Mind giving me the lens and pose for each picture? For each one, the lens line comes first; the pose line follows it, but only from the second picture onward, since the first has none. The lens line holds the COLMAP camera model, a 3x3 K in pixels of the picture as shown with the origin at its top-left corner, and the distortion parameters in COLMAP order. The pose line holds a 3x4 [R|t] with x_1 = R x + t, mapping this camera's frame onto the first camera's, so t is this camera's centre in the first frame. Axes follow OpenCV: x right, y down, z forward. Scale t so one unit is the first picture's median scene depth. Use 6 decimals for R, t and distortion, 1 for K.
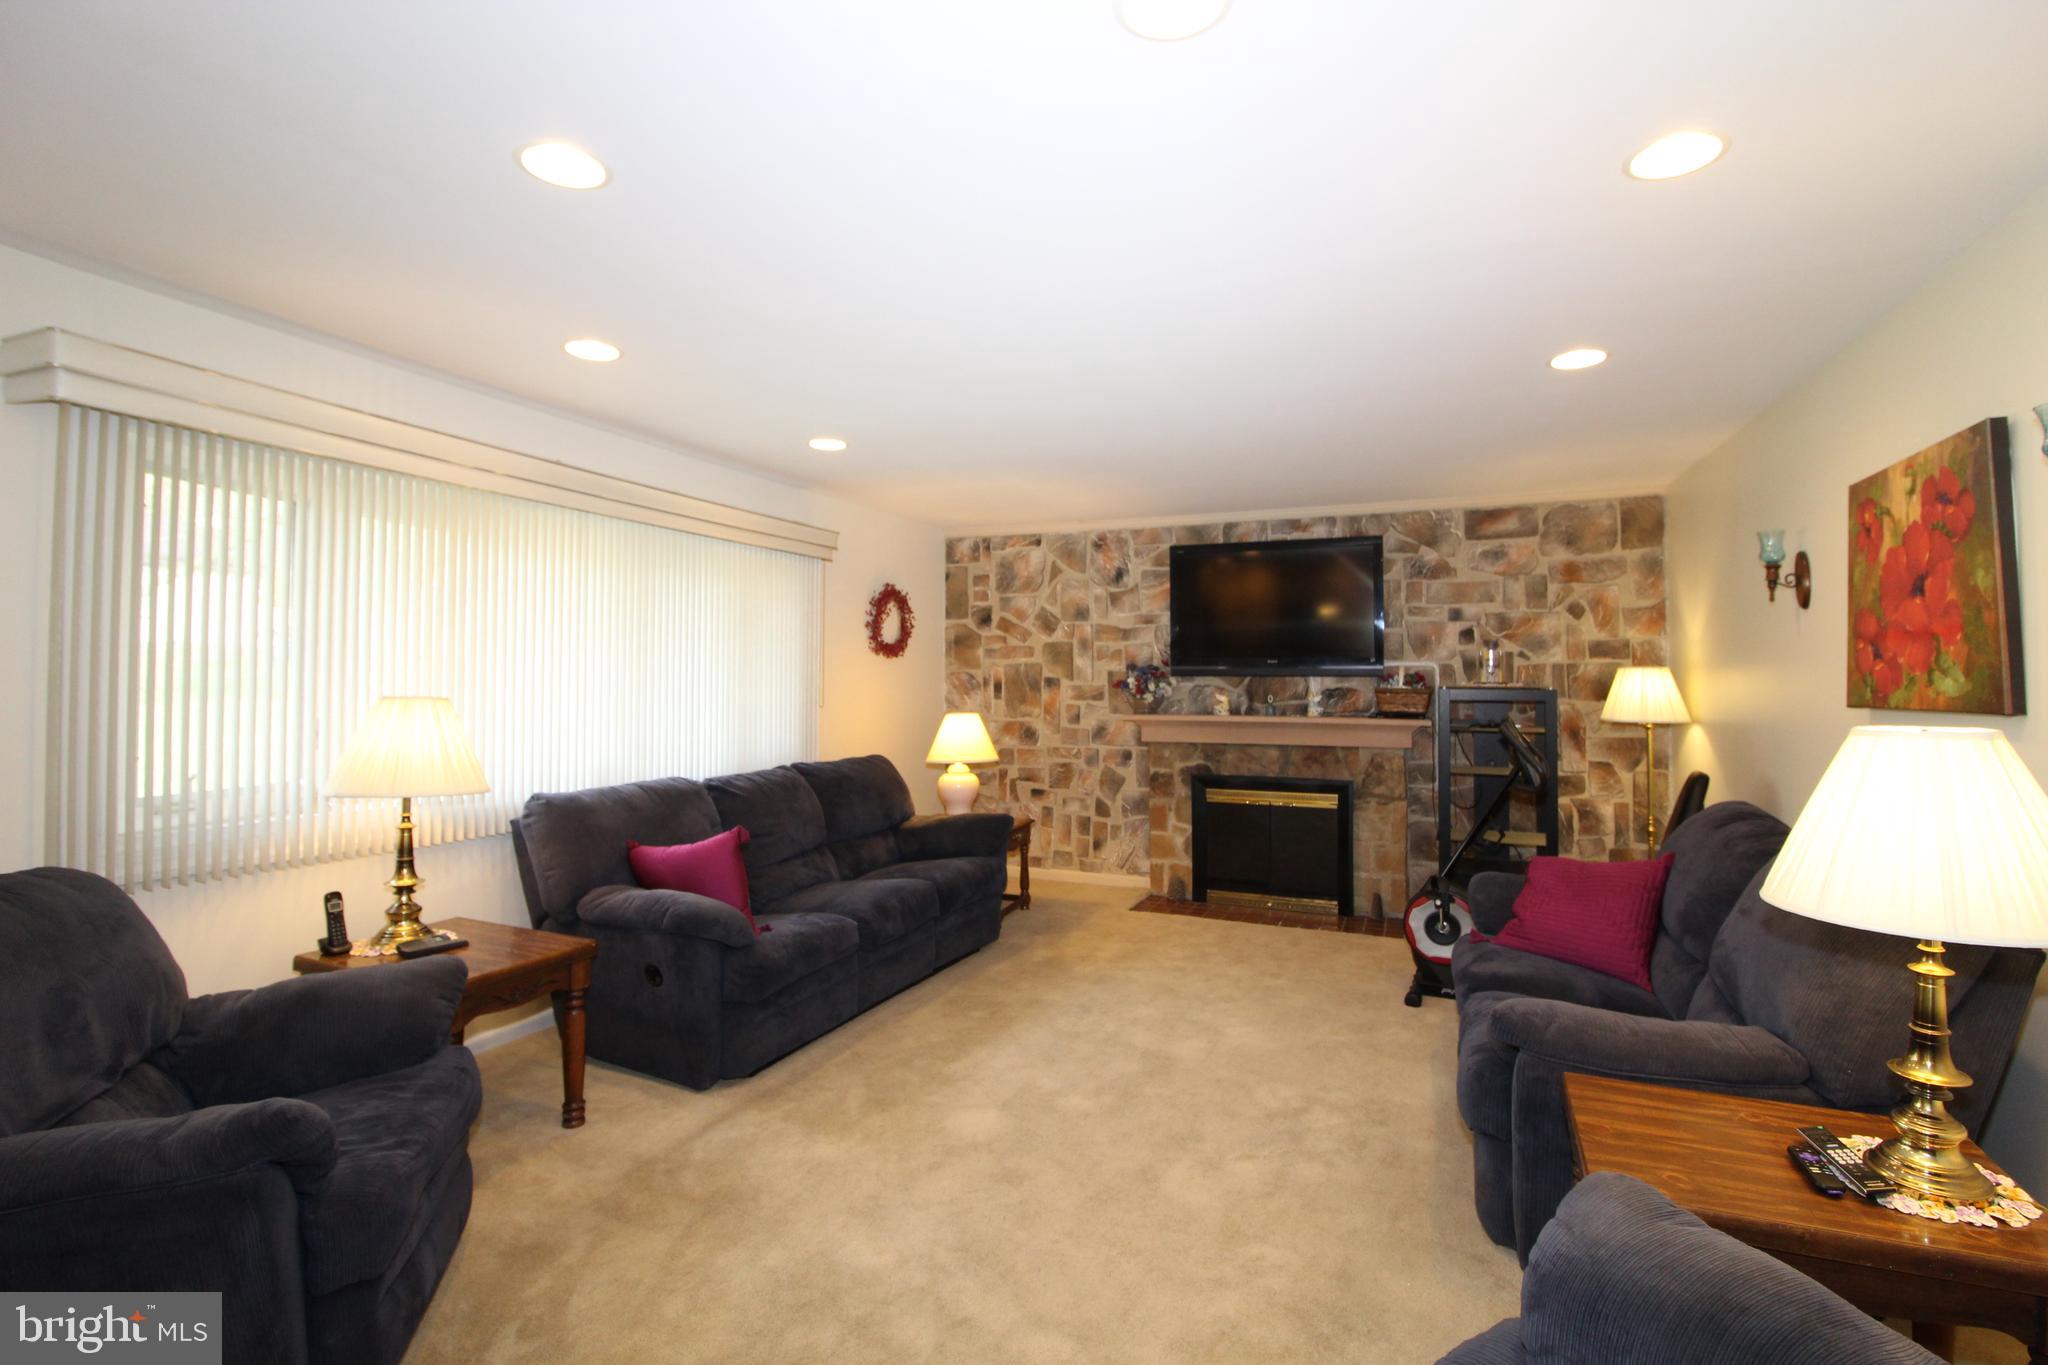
lens RADIAL K [[945.1, 0, 1022.1], [0, 945.1, 680.3], [0, 0, 1]] dist [-0.000750, -0.000489]
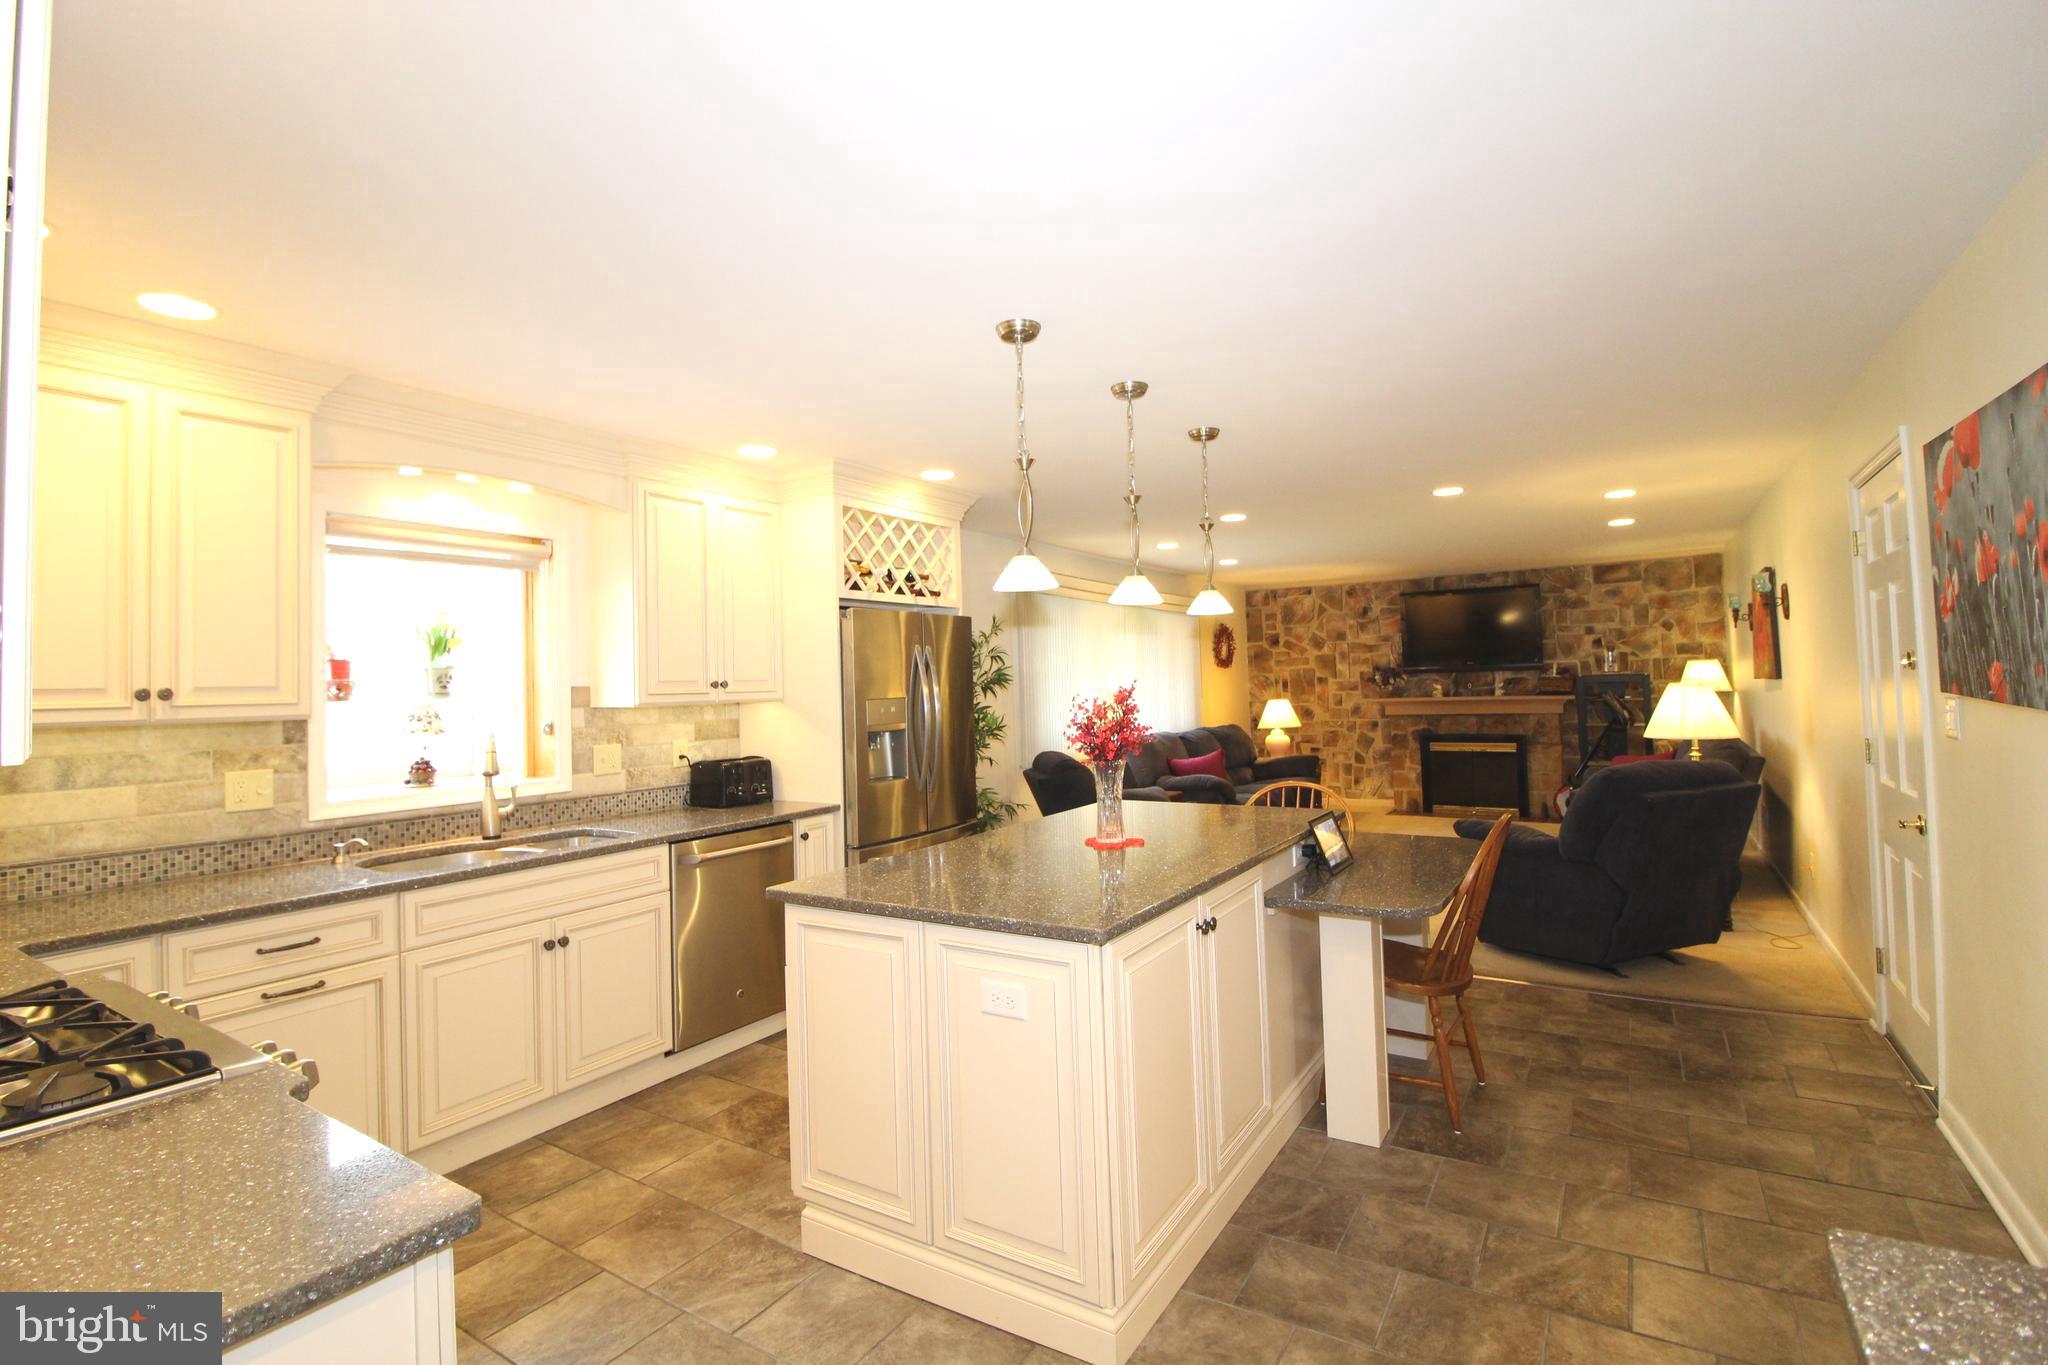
lens RADIAL K [[945.1, 0, 1025.5], [0, 945.1, 669.8], [0, 0, 1]] dist [-0.000750, -0.000489]
pose [[0.983993, -0.034458, -0.174844, -0.199671], [0.032000, 0.999346, -0.016857, -0.004782], [0.175311, 0.010992, 0.984452, -0.718642]]
